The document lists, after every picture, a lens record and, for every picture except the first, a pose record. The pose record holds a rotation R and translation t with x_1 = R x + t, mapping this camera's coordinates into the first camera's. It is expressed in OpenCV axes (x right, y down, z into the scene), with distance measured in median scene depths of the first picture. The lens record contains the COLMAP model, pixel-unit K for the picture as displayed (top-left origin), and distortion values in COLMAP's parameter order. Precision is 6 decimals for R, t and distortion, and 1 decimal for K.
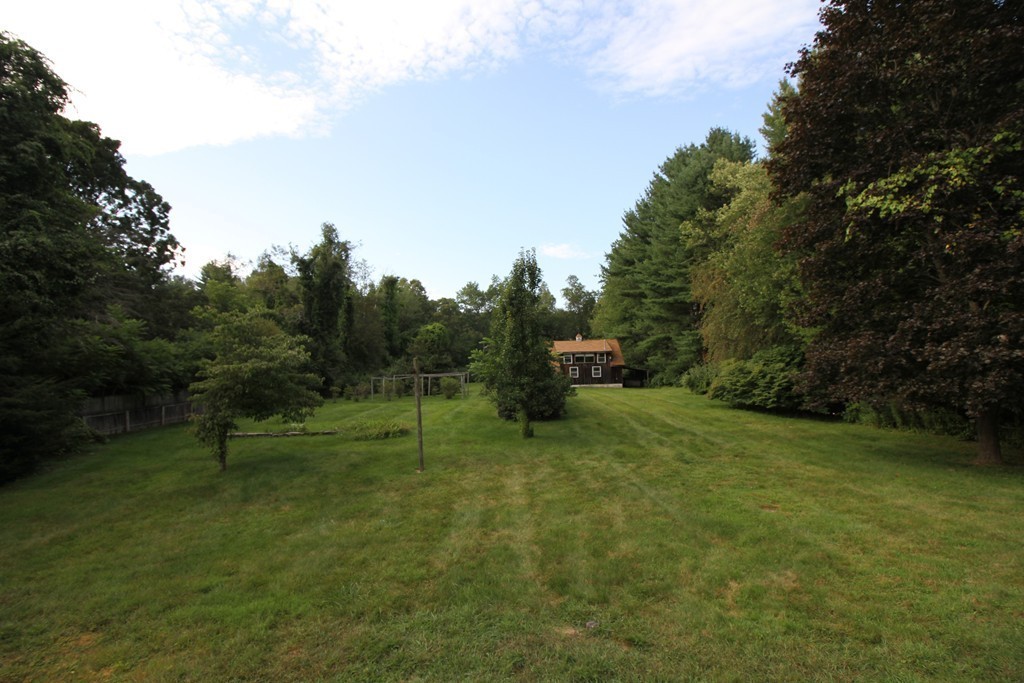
lens RADIAL K [[475.7, 0, 510.2], [0, 475.7, 337.2], [0, 0, 1]] dist [-0.009510, -0.002361]
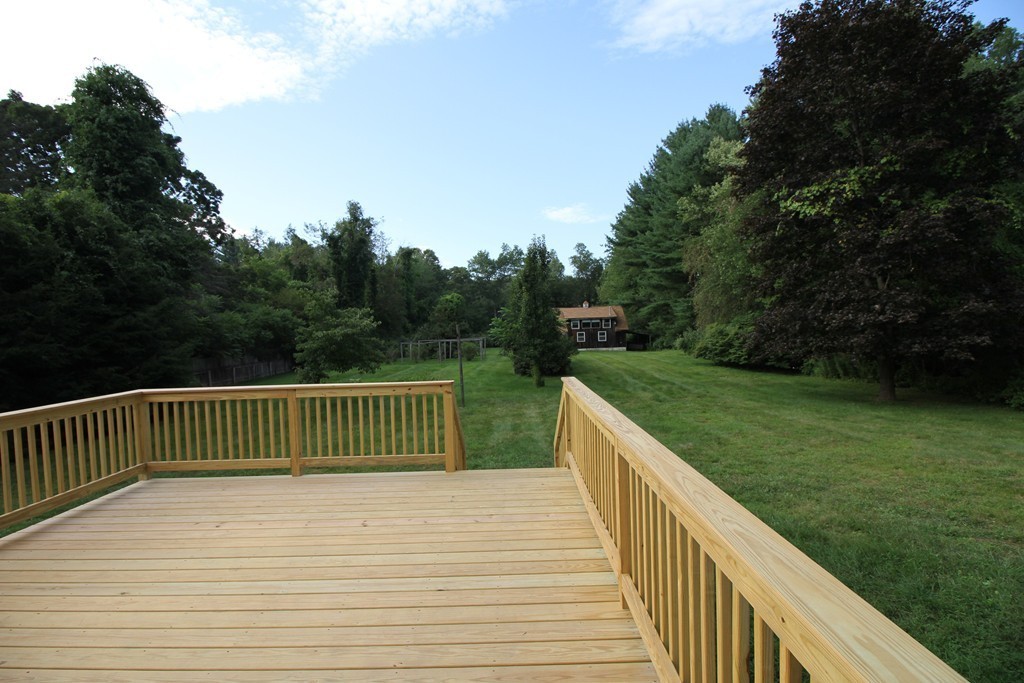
lens RADIAL K [[475.7, 0, 512.1], [0, 475.7, 343.2], [0, 0, 1]] dist [-0.009510, -0.002361]
pose [[0.999842, -0.008801, -0.015456, -0.012016], [0.010061, 0.996462, 0.083436, -0.008073], [0.014667, -0.083578, 0.996393, -0.185679]]
